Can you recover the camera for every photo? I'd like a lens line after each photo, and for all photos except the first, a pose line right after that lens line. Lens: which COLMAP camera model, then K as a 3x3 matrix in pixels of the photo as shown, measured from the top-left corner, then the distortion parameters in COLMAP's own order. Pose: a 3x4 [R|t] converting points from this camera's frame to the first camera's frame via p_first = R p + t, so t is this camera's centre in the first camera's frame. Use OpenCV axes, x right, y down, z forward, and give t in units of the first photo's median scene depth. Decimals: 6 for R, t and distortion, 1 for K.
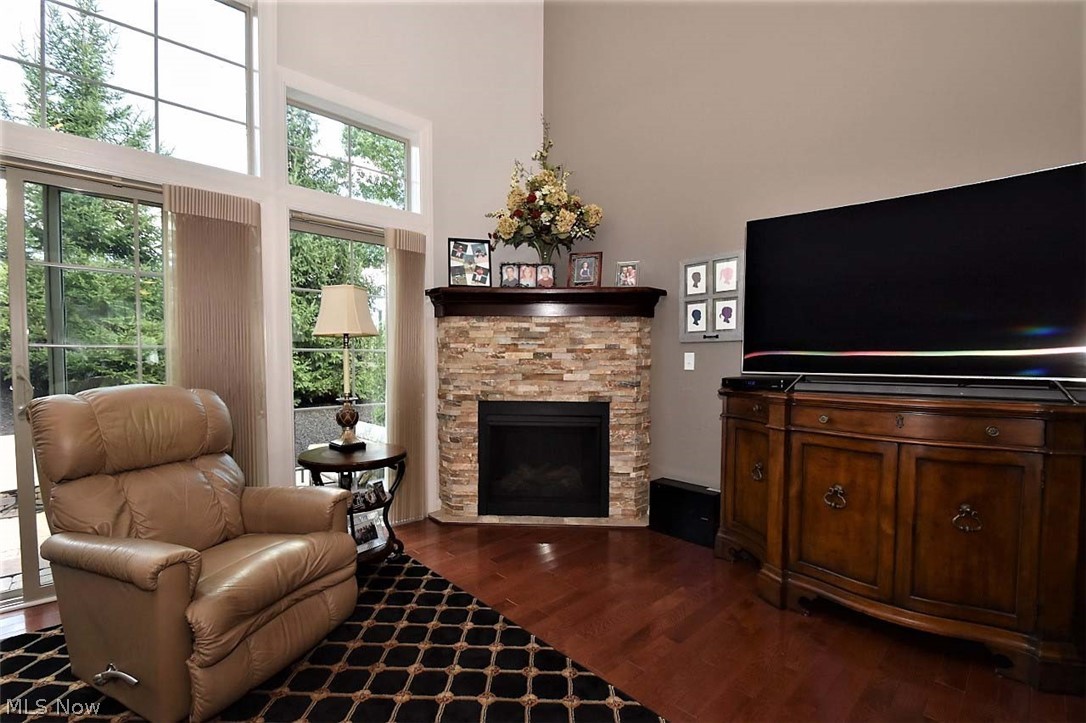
lens RADIAL K [[473.7, 0, 538.1], [0, 473.7, 375.5], [0, 0, 1]] dist [0.002138, -0.008387]
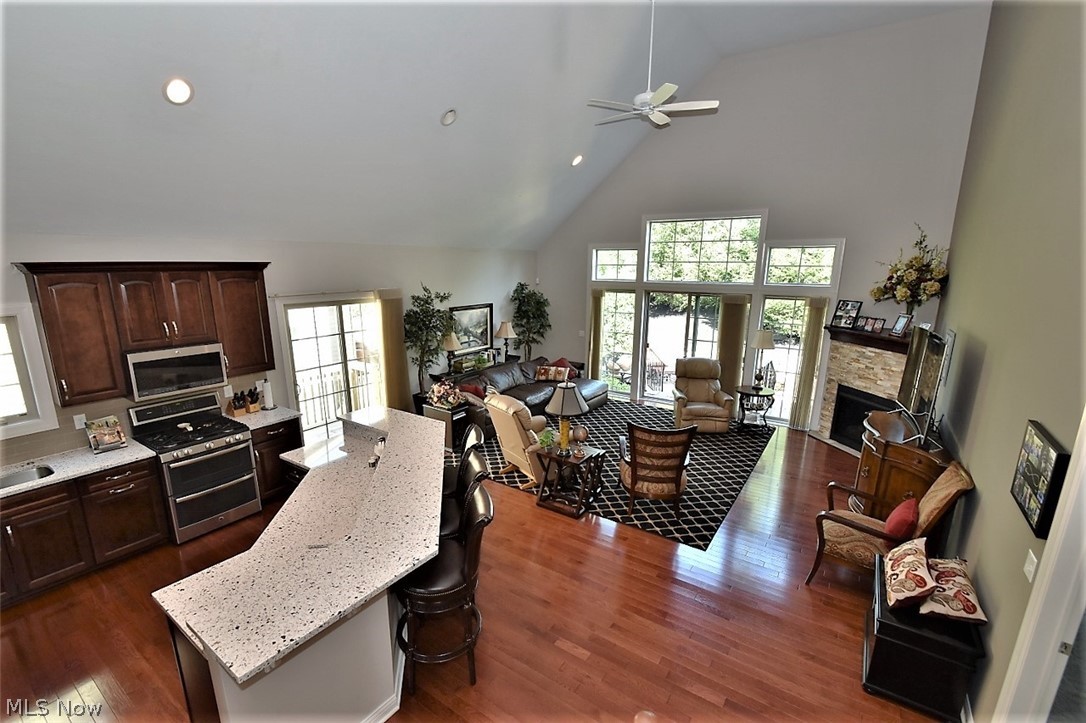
lens RADIAL K [[473.7, 0, 526.3], [0, 473.7, 371.3], [0, 0, 1]] dist [0.002138, -0.008387]
pose [[0.200173, 0.217489, -0.955316, 1.522777], [-0.043391, 0.976062, 0.213120, -0.368949], [0.978799, -0.001208, 0.204818, -0.694185]]
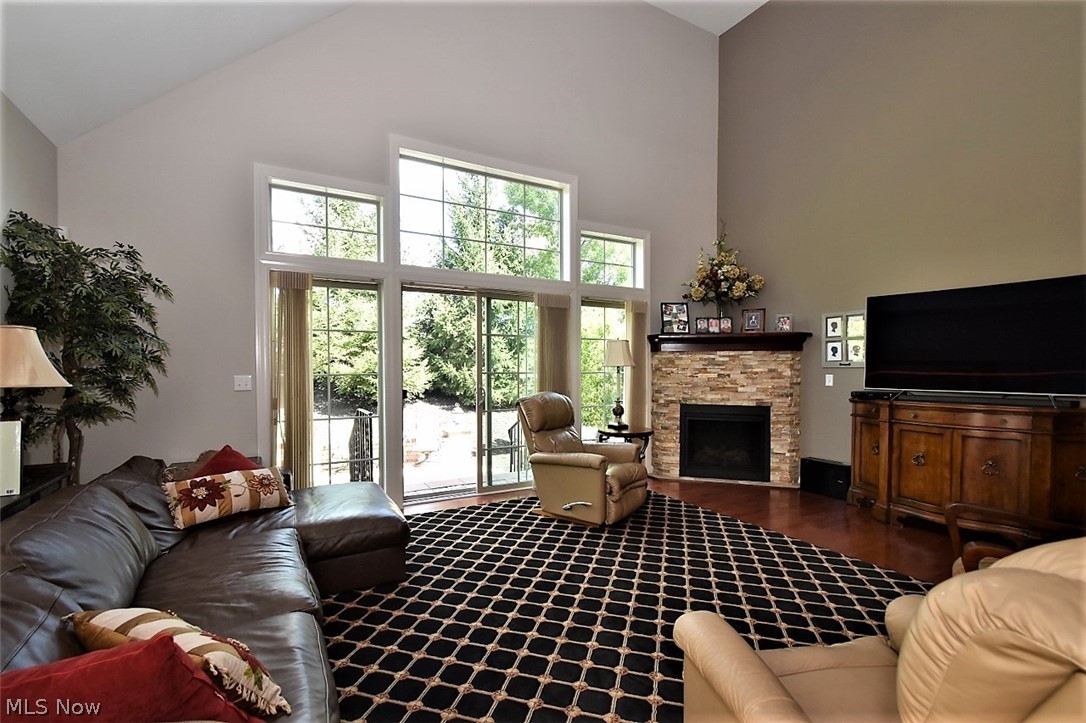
lens RADIAL K [[473.7, 0, 531.0], [0, 473.7, 376.4], [0, 0, 1]] dist [0.002138, -0.008387]
pose [[0.963623, 0.003248, -0.267246, -0.188090], [-0.008329, 0.999805, -0.017881, -0.006846], [0.267136, 0.019456, 0.963462, -0.688264]]
